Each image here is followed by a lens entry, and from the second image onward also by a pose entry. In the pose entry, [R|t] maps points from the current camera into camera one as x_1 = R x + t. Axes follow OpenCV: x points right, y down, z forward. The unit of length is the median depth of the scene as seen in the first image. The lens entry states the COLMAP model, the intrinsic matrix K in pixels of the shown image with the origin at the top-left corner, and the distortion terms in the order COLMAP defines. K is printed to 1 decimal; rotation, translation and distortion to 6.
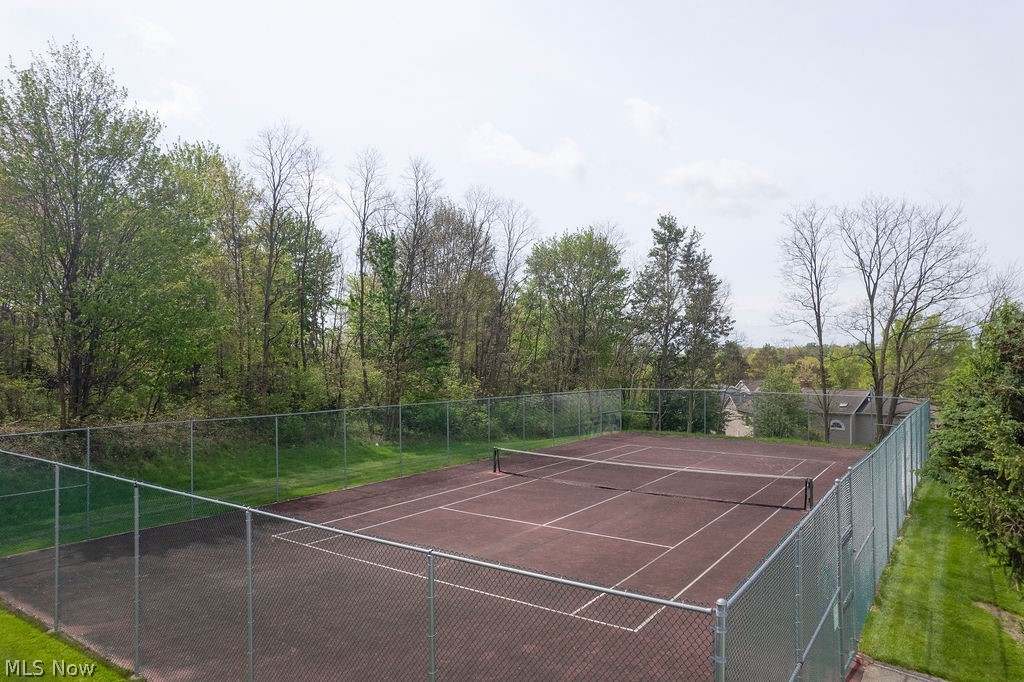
lens RADIAL K [[650.8, 0, 512.0], [0, 650.8, 341.0], [0, 0, 1]] dist [-0.028058, -0.000190]
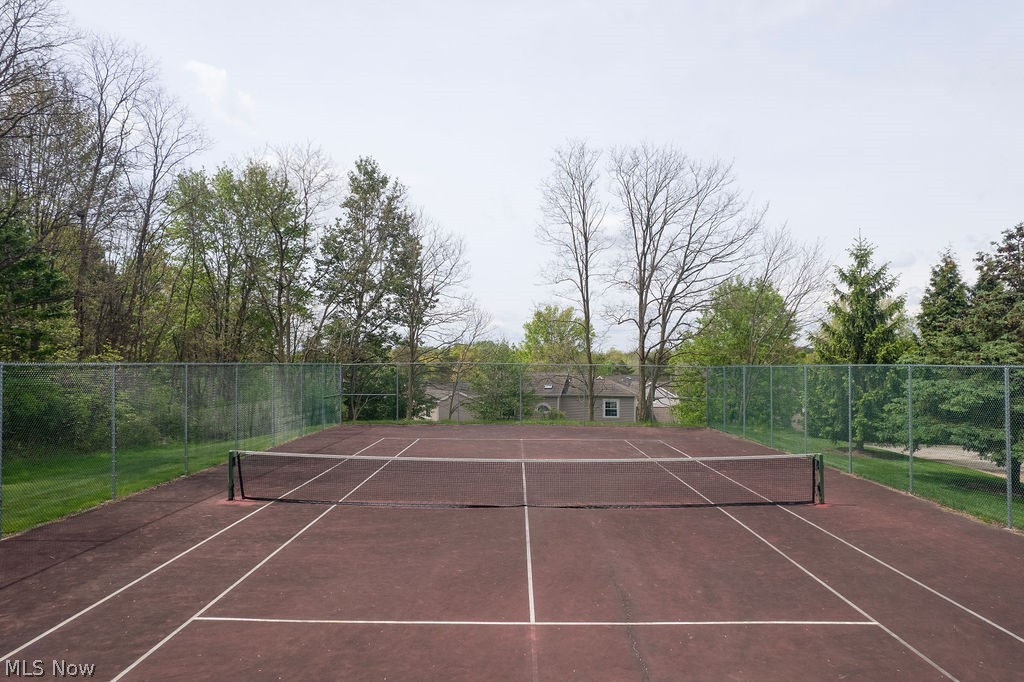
lens RADIAL K [[650.8, 0, 512.0], [0, 650.8, 341.0], [0, 0, 1]] dist [-0.028058, -0.000190]
pose [[0.829361, 0.016791, 0.558461, -0.060459], [-0.015822, 0.999853, -0.006564, 0.037738], [-0.558489, -0.003392, 0.829505, 0.222450]]
